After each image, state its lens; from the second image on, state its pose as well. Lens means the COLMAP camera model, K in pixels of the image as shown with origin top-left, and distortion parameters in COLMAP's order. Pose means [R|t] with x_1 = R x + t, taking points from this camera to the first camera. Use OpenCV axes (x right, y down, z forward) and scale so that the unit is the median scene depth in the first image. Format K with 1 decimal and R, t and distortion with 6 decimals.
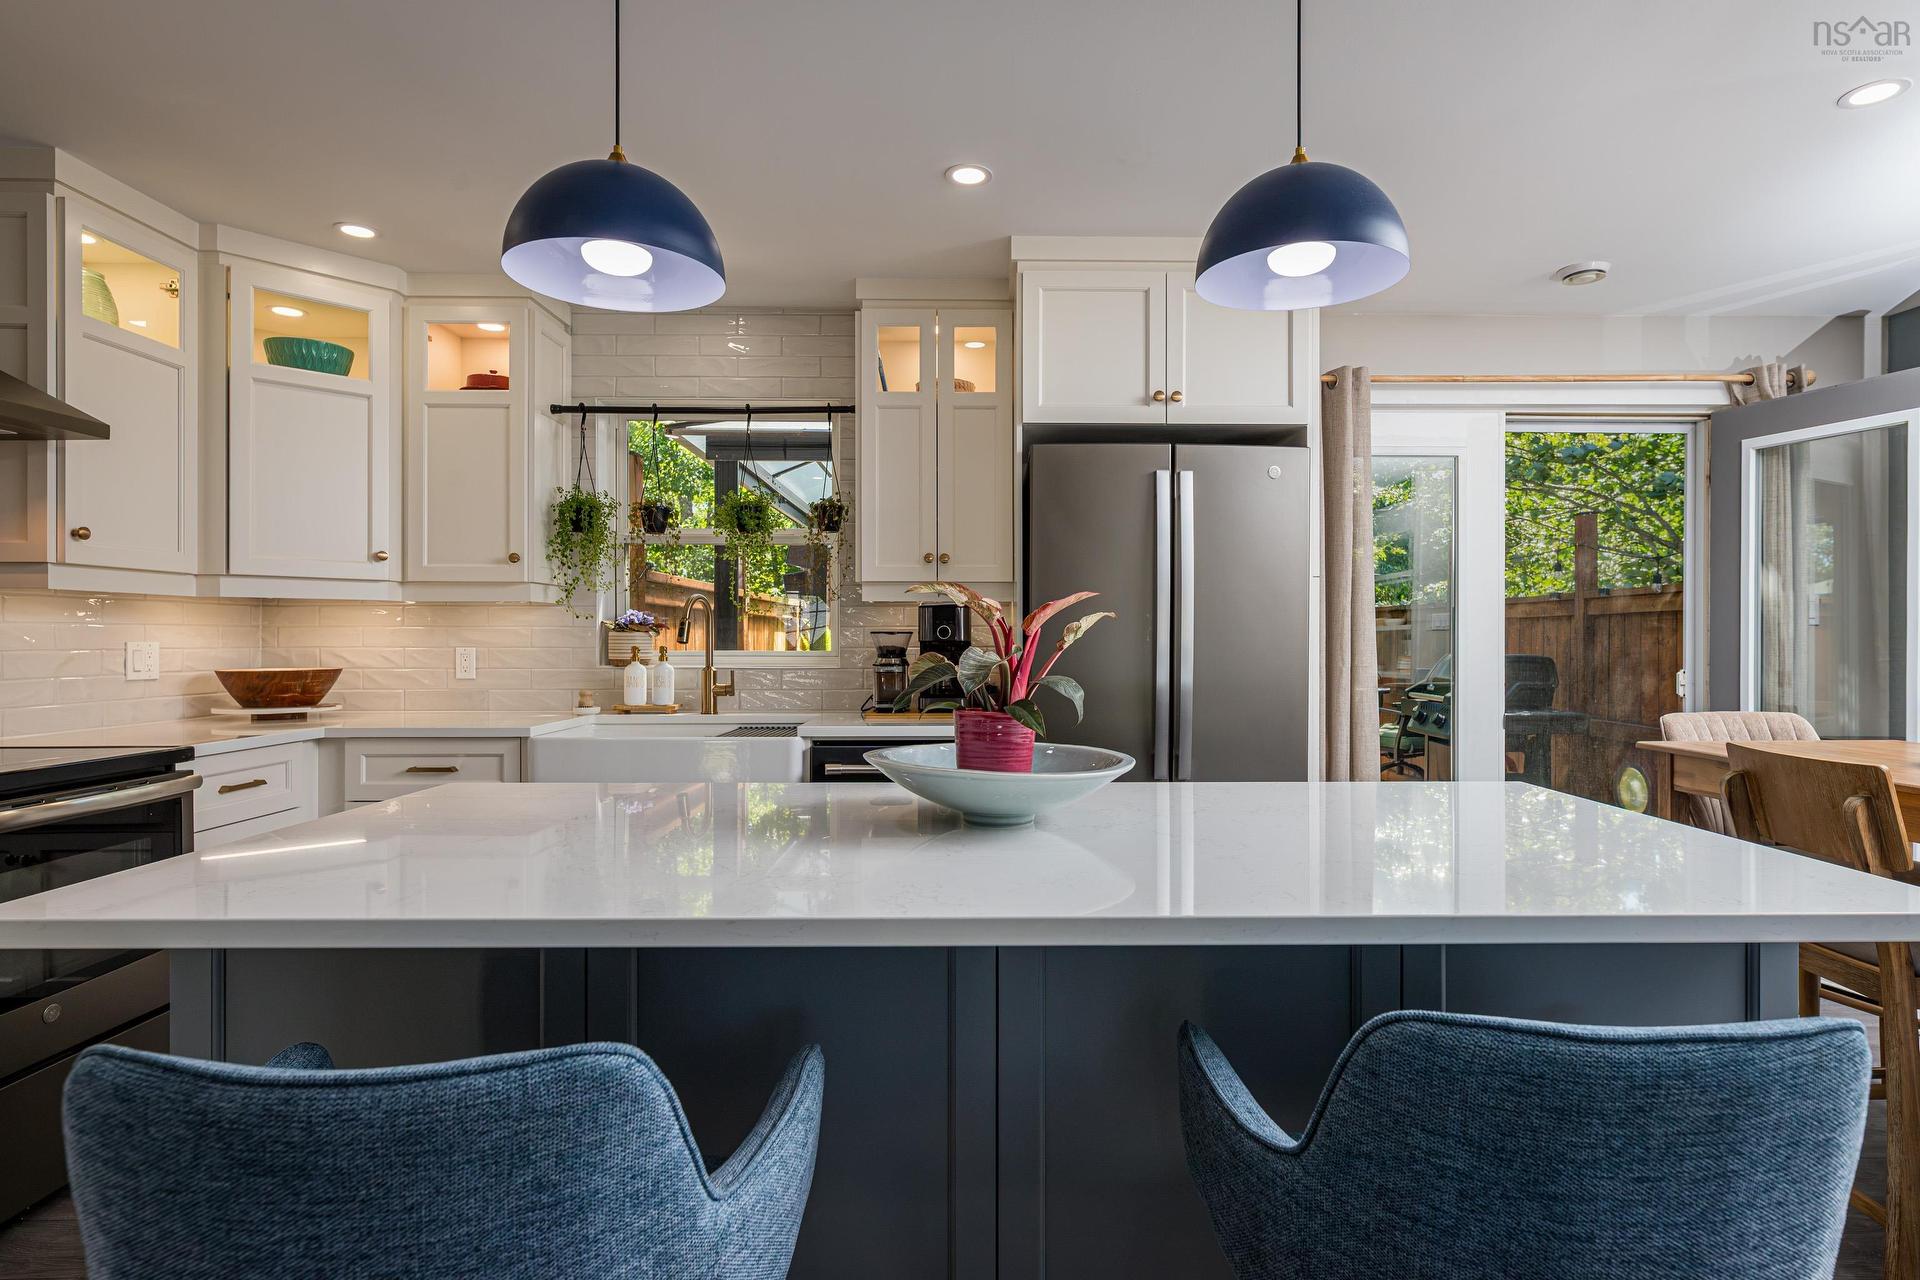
lens RADIAL K [[983.5, 0, 1005.7], [0, 983.5, 641.4], [0, 0, 1]] dist [0.000281, -0.000247]
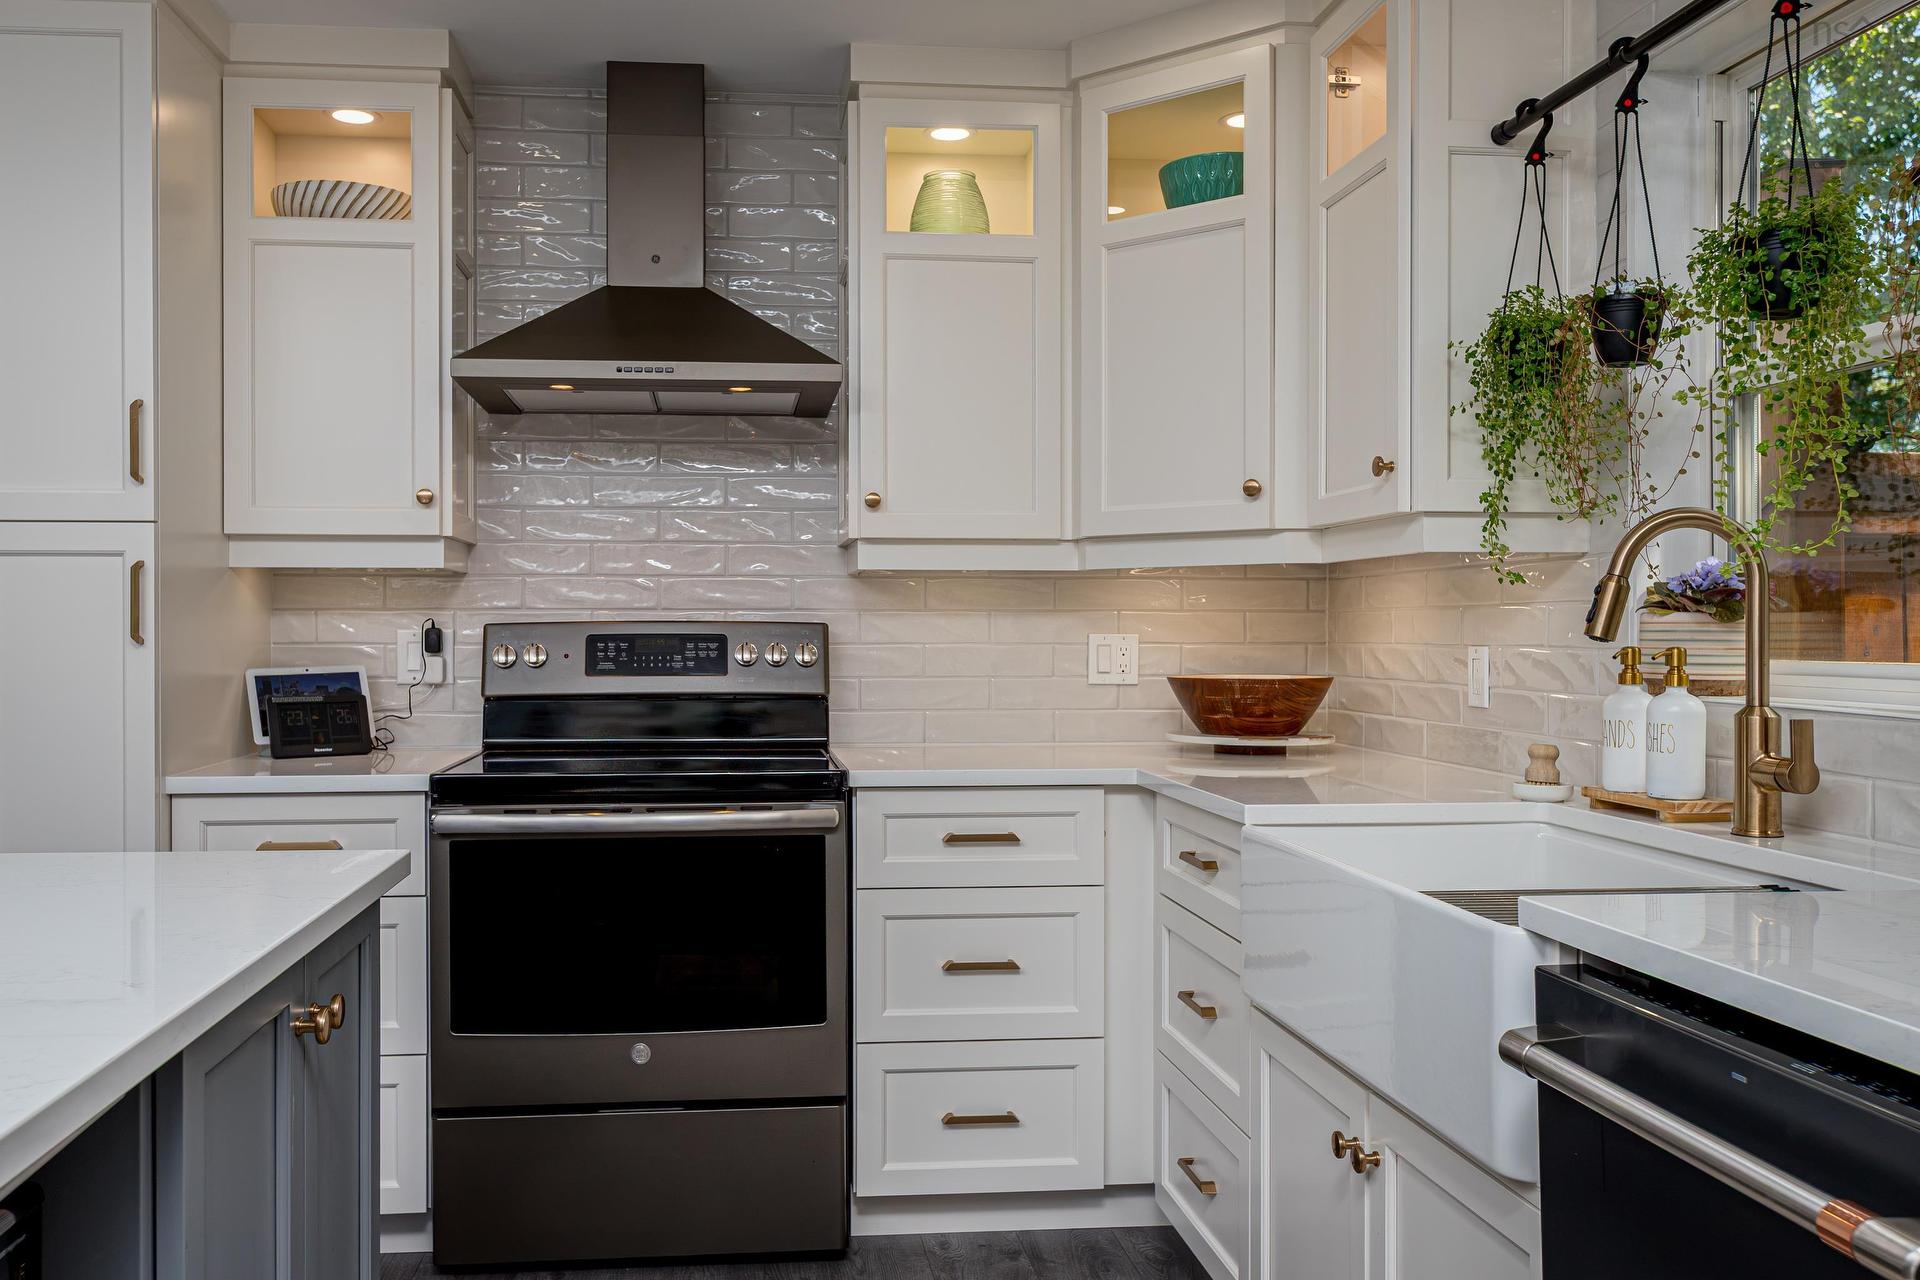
lens RADIAL K [[1543.7, 0, 875.2], [0, 1543.7, 638.2], [0, 0, 1]] dist [-0.000561, -0.001196]
pose [[0.072357, 0.005028, -0.997366, 0.257897], [-0.003251, 0.999983, 0.004806, -0.000907], [0.997373, 0.002895, 0.072373, 0.685645]]
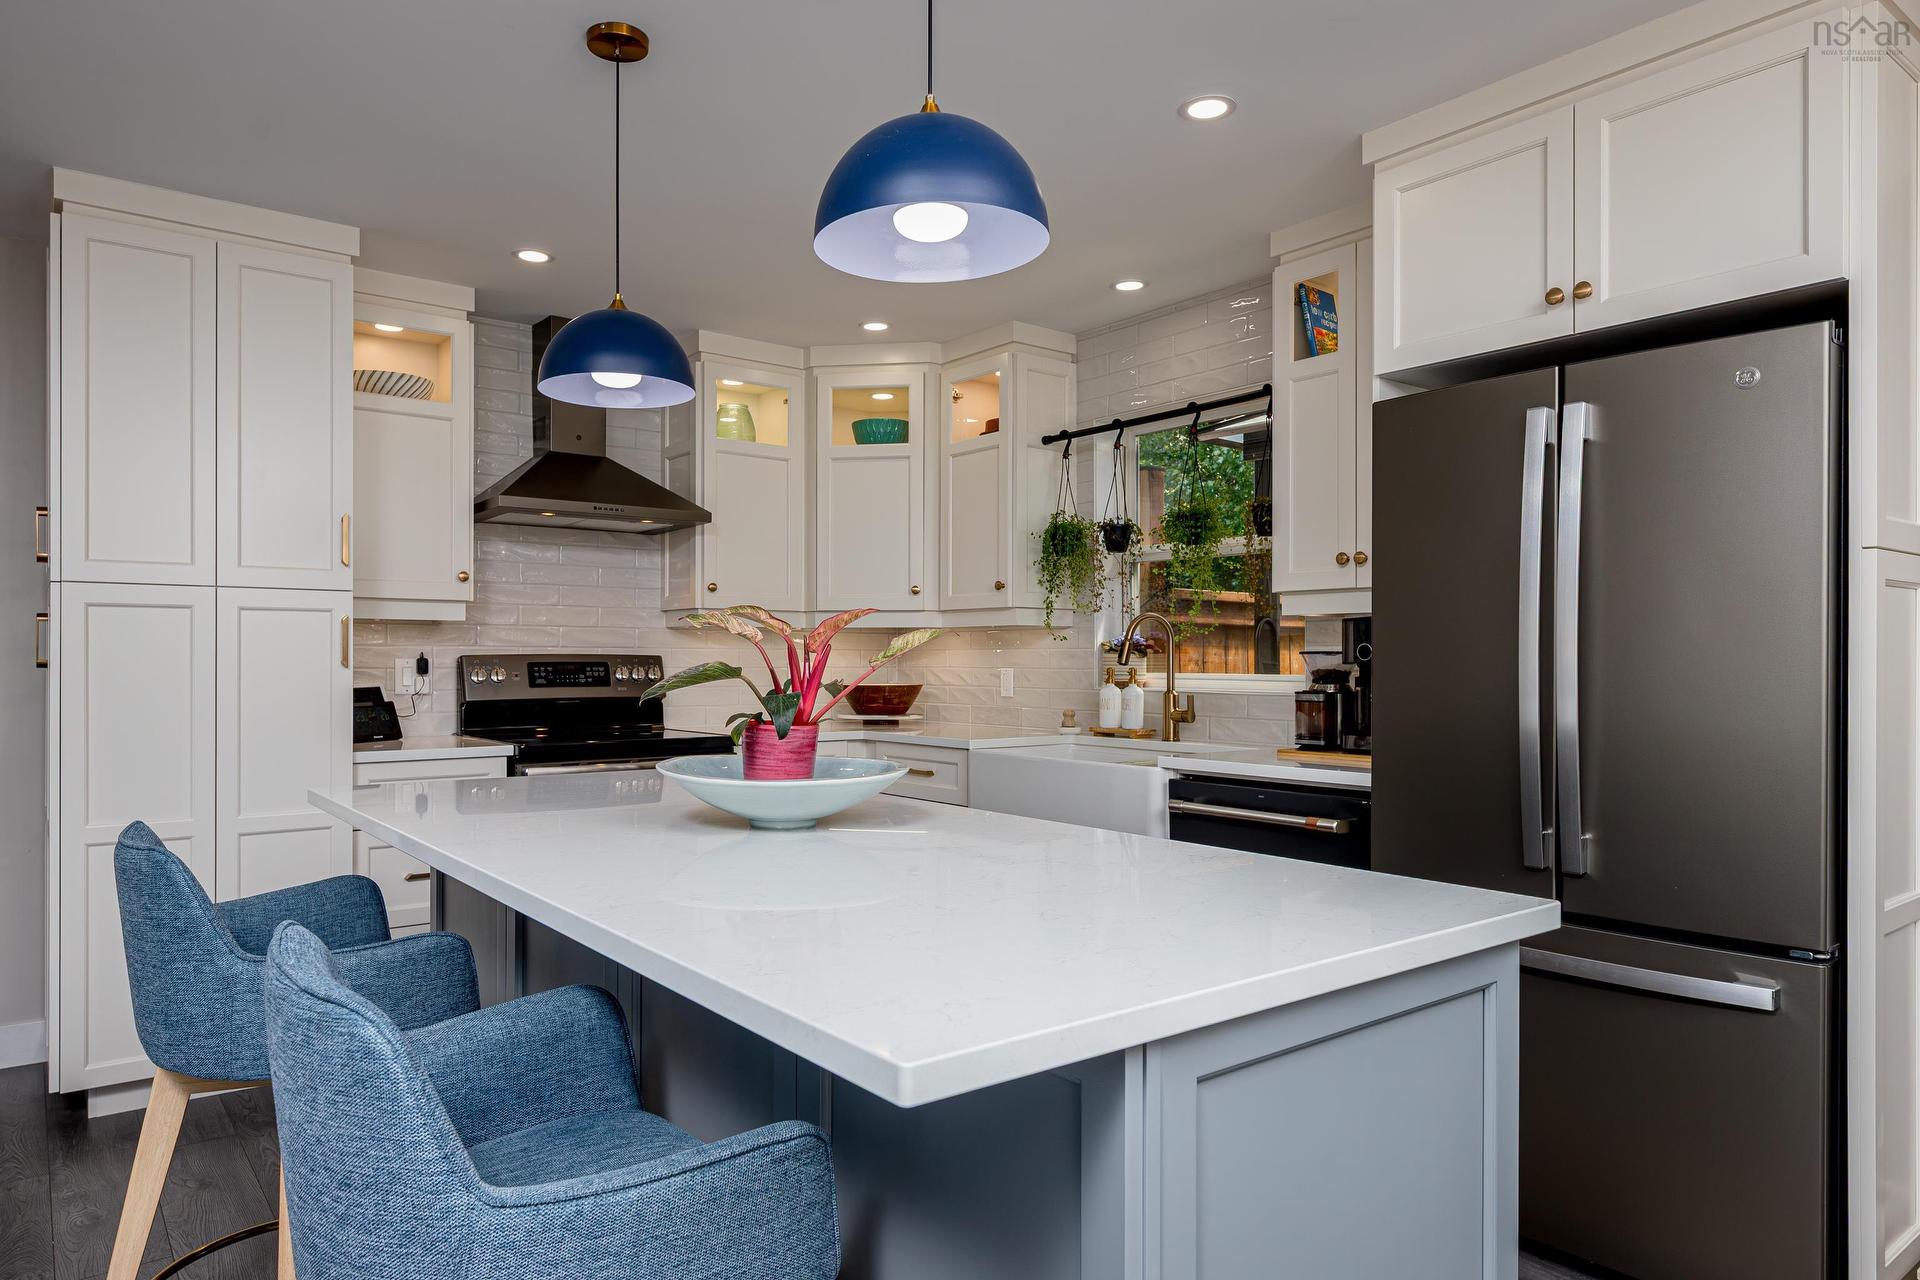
lens RADIAL K [[1173.8, 0, 908.0], [0, 1173.8, 663.5], [0, 0, 1]] dist [0.003721, 0.000342]
pose [[0.583953, 0.003112, -0.811782, 0.489970], [-0.004541, 0.999990, 0.000568, 0.000842], [0.811775, 0.003355, 0.583961, 0.161414]]
